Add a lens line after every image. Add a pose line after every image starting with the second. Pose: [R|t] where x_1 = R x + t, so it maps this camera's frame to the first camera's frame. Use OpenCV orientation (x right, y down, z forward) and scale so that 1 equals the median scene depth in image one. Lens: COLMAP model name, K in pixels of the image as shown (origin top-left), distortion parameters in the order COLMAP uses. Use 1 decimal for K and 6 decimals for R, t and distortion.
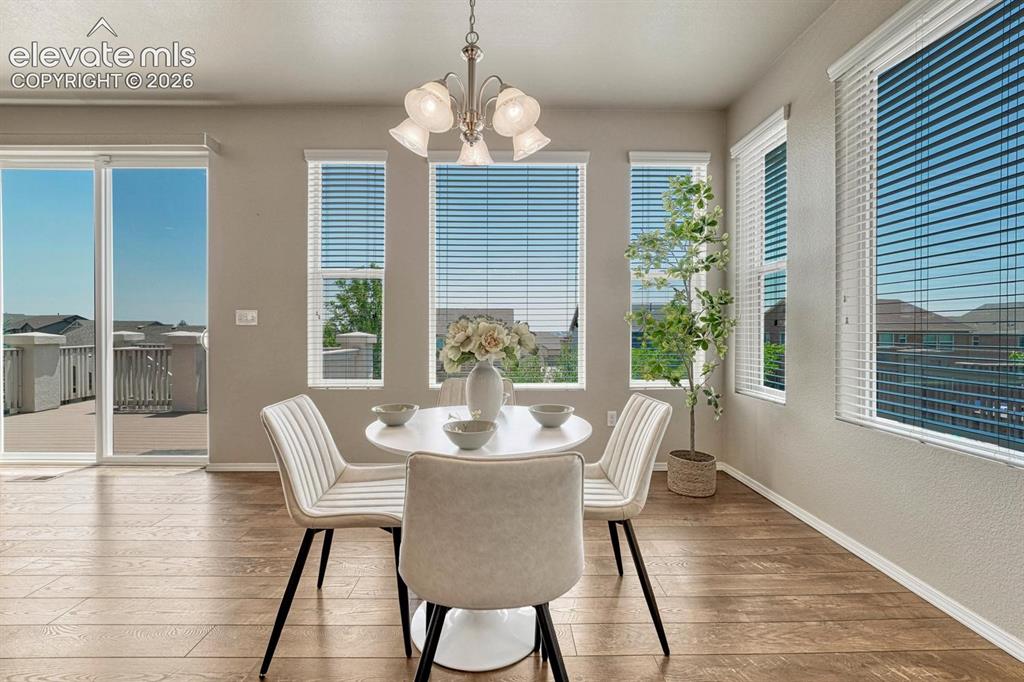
lens RADIAL K [[438.0, 0, 510.2], [0, 438.0, 336.2], [0, 0, 1]] dist [-0.008721, 0.001138]
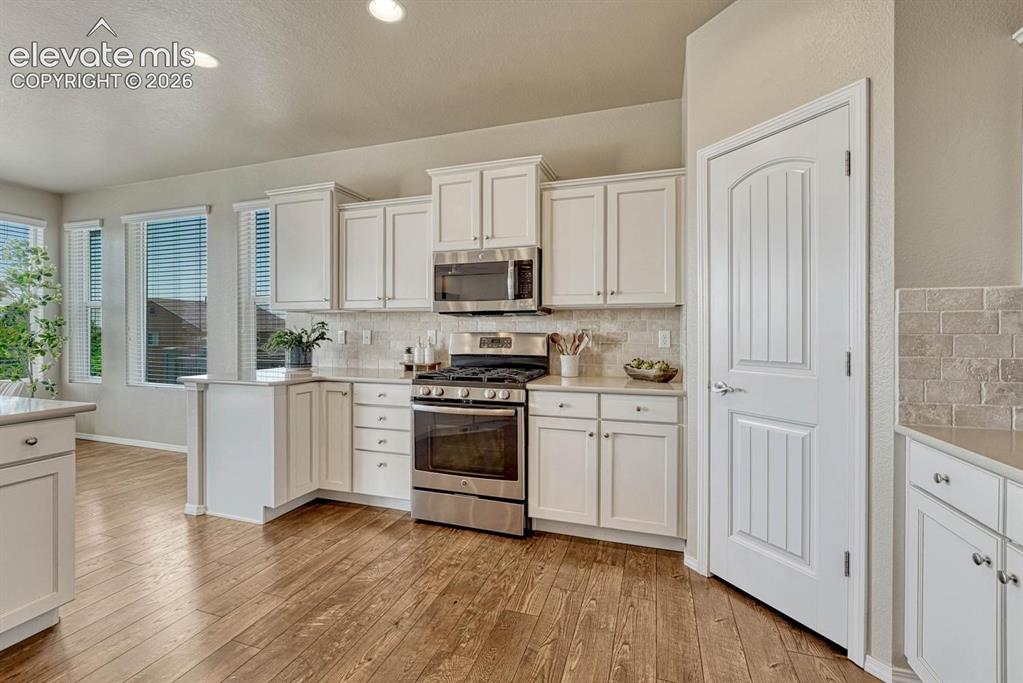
lens RADIAL K [[437.6, 0, 507.1], [0, 437.6, 335.1], [0, 0, 1]] dist [-0.008721, 0.001138]
pose [[0.326381, -0.005260, 0.945224, -0.478529], [0.009206, 0.999955, 0.002386, -0.031728], [-0.945193, 0.007923, 0.326415, -1.075594]]
